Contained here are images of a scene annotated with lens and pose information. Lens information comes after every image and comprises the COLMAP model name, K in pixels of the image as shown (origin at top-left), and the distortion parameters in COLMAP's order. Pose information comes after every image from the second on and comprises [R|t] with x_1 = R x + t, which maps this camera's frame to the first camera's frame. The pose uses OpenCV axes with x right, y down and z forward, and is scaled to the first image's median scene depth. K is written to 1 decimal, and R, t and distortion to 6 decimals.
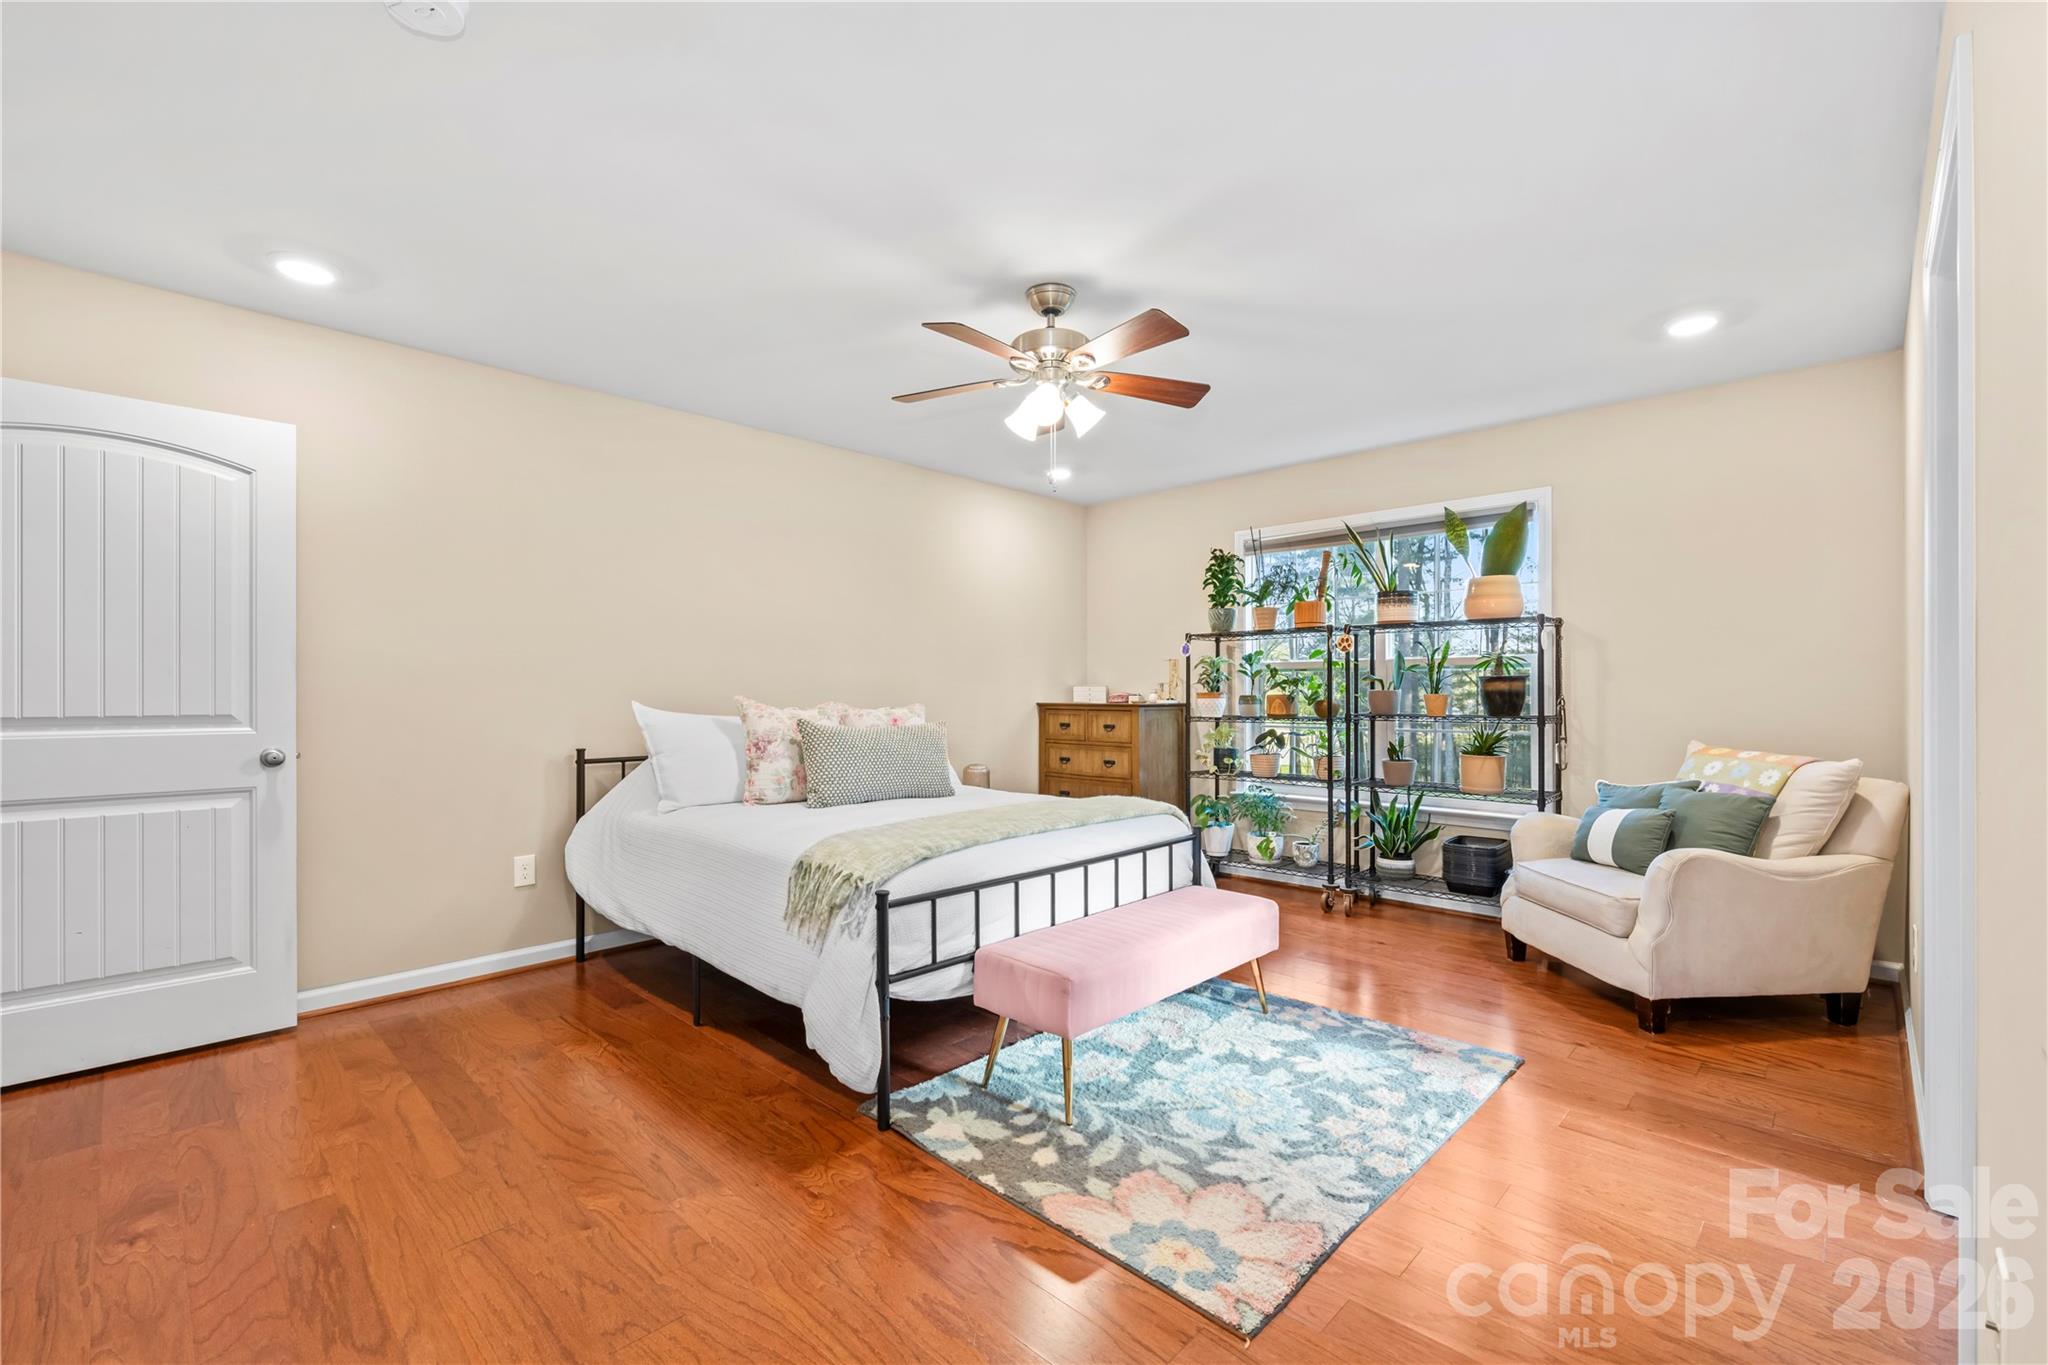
lens RADIAL K [[874.2, 0, 1024.0], [0, 874.2, 682.5], [0, 0, 1]] dist [-0.002110, -0.000137]
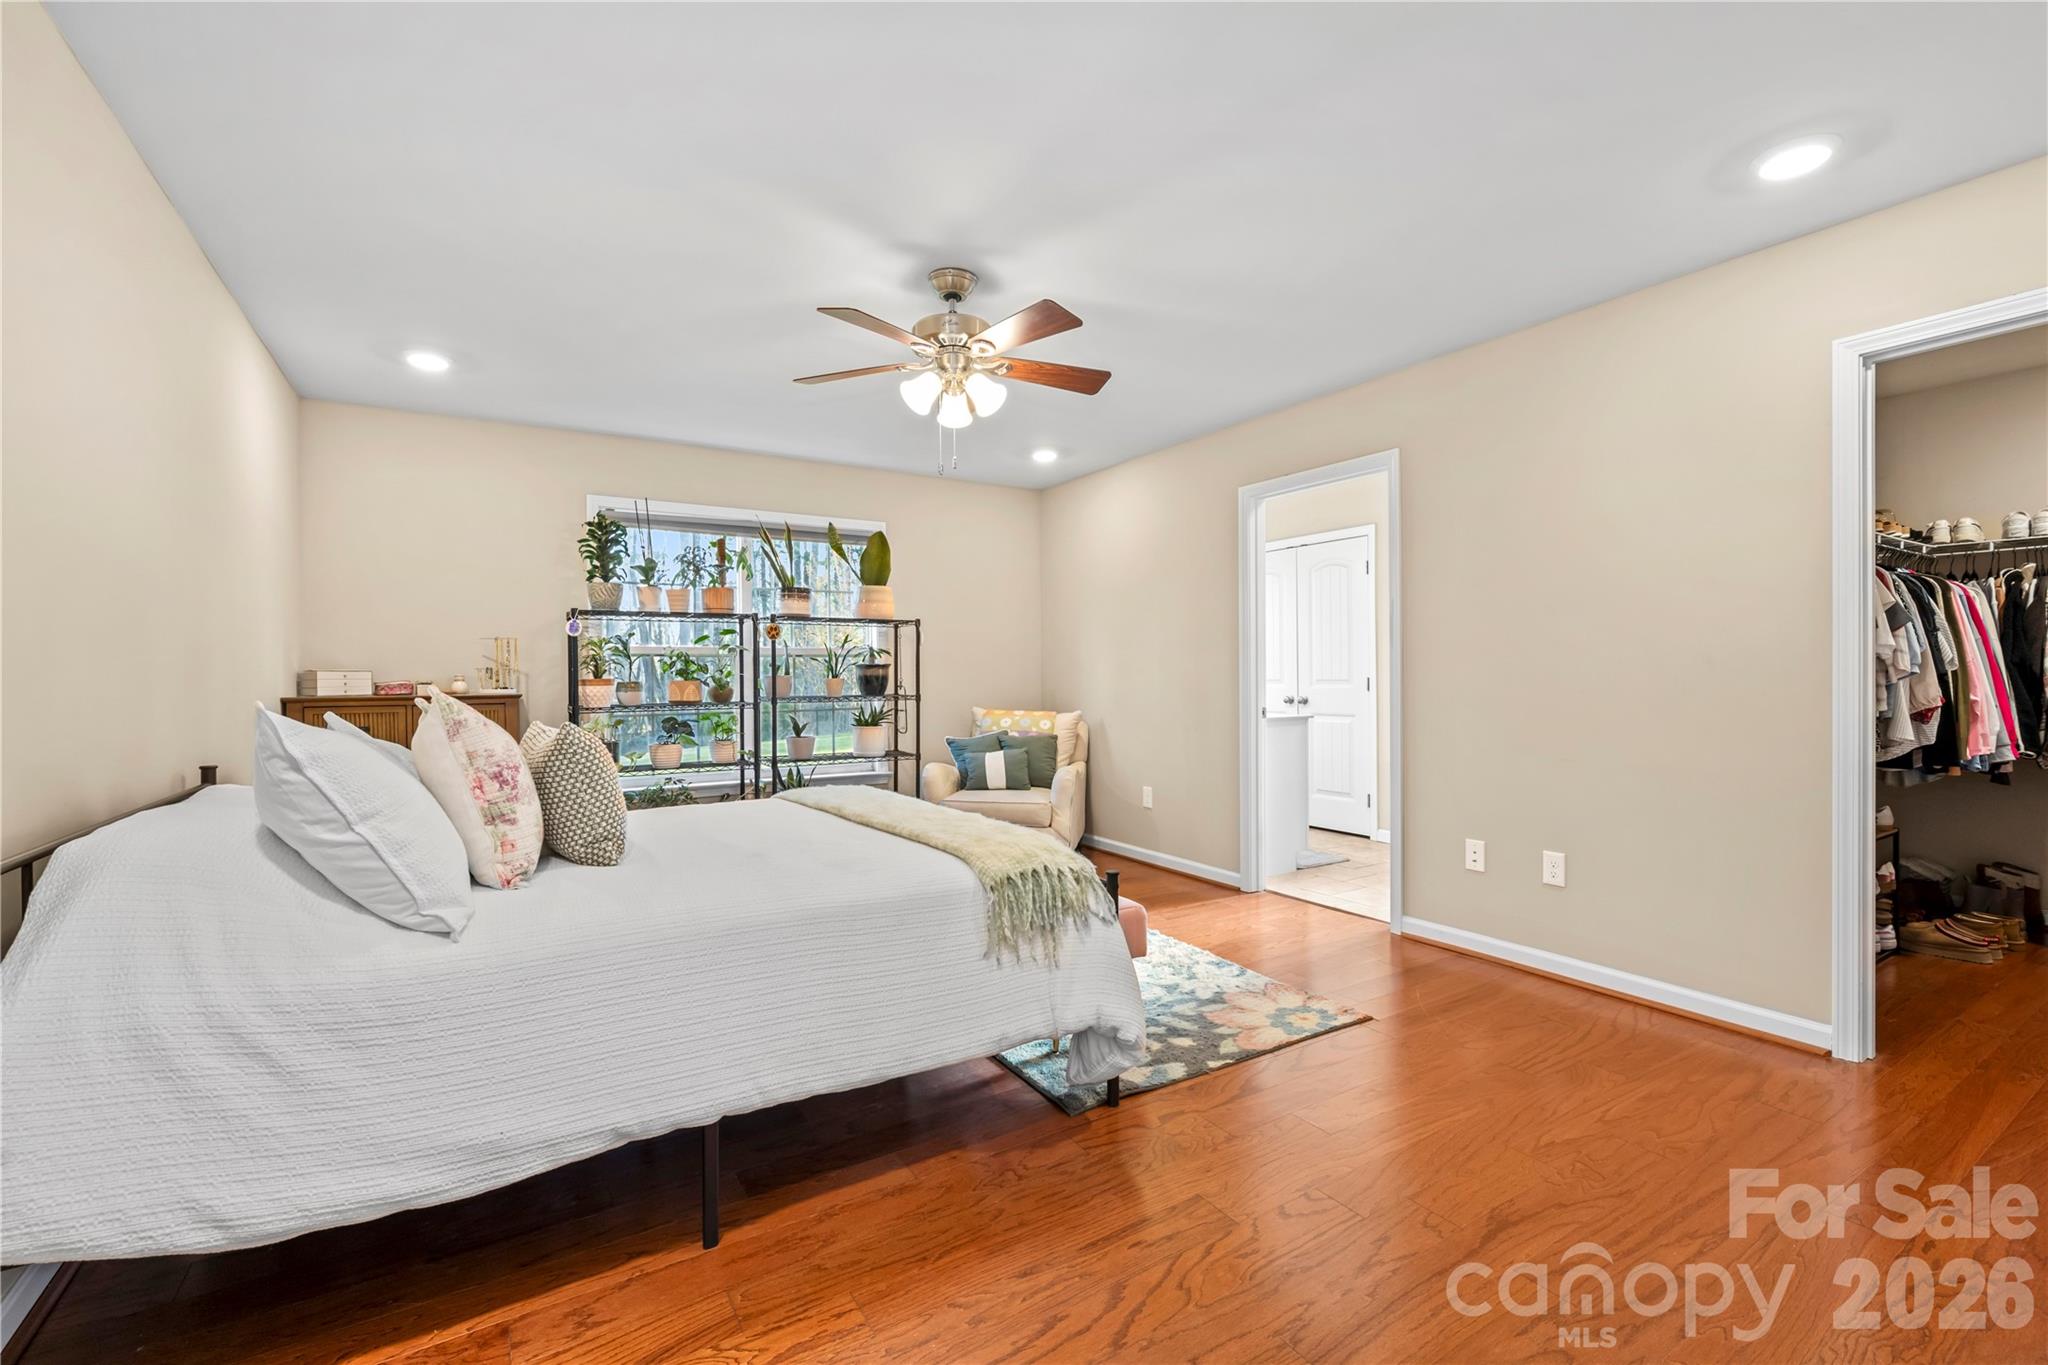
lens RADIAL K [[874.2, 0, 1024.0], [0, 874.2, 682.5], [0, 0, 1]] dist [-0.002110, -0.000137]
pose [[0.233359, -0.007606, 0.972361, -0.885152], [-0.004378, 0.999951, 0.008872, 0.009815], [-0.972381, -0.006327, 0.233314, 0.658641]]
